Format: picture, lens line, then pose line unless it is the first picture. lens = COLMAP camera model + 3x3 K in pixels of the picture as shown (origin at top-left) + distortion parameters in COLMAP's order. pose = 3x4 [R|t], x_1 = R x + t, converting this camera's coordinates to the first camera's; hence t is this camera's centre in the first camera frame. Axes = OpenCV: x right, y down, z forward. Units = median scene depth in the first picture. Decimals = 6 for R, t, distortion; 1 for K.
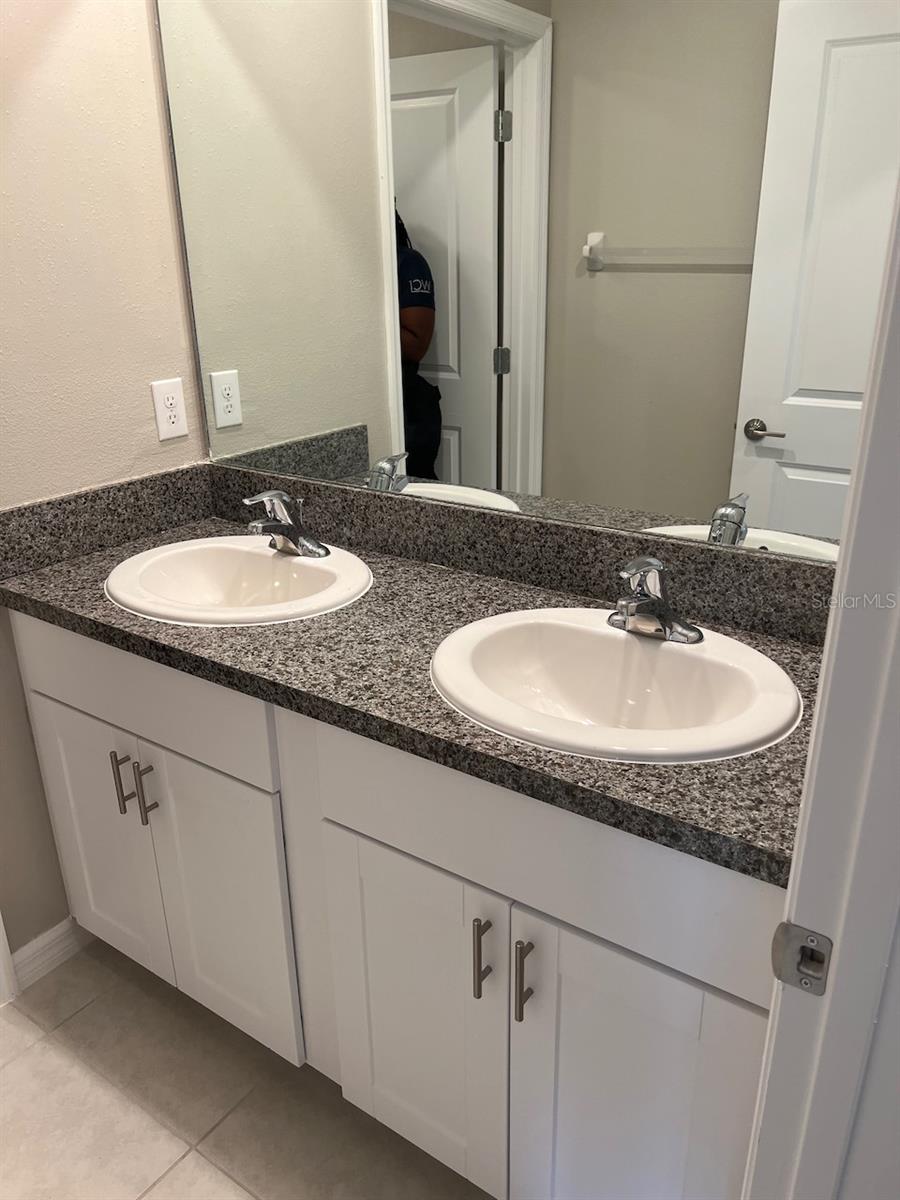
lens RADIAL K [[895.9, 0, 448.2], [0, 895.9, 601.5], [0, 0, 1]] dist [0.148862, -0.216587]
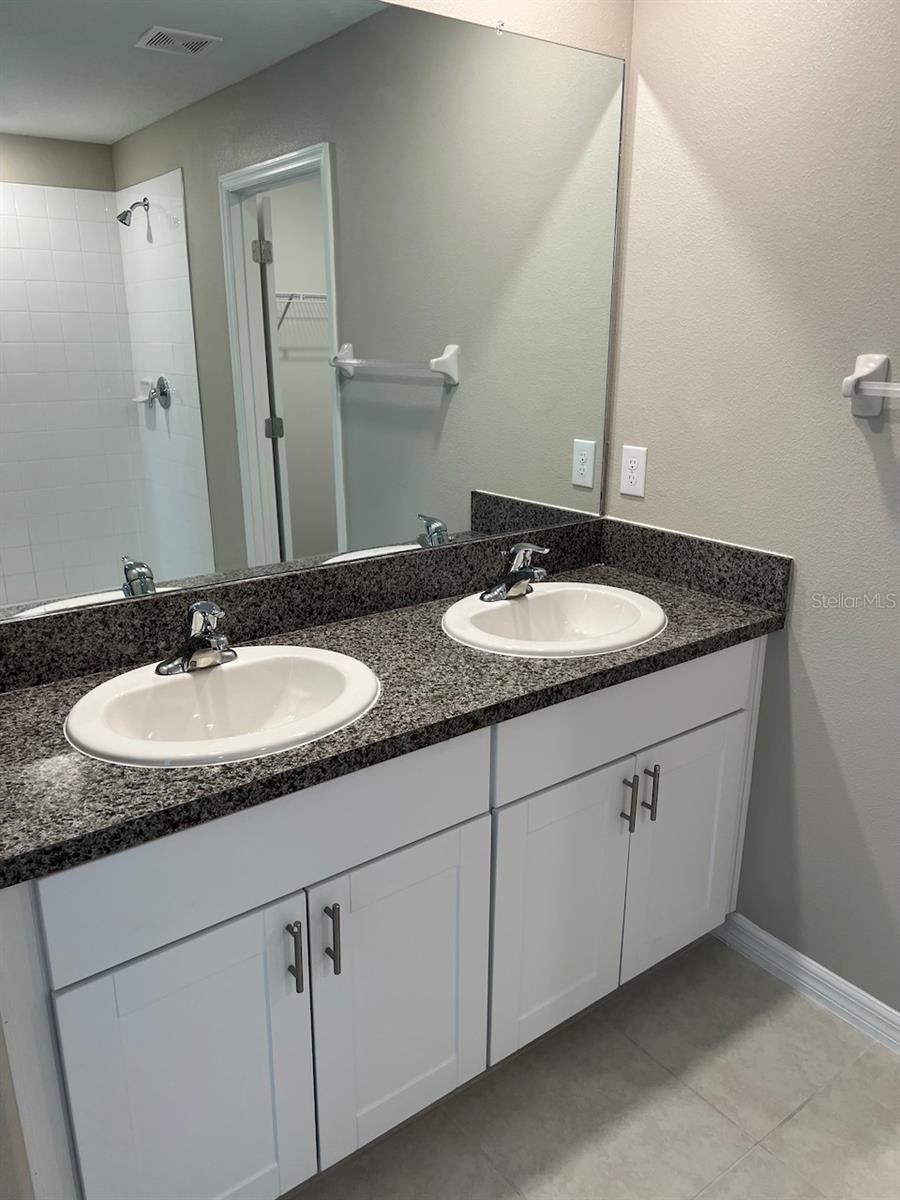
lens RADIAL K [[895.9, 0, 448.2], [0, 895.9, 601.5], [0, 0, 1]] dist [0.148862, -0.216587]
pose [[0.323744, -0.289417, 0.900793, -1.007504], [0.340148, 0.924015, 0.174629, -0.222126], [-0.882887, 0.249868, 0.397589, 0.510677]]
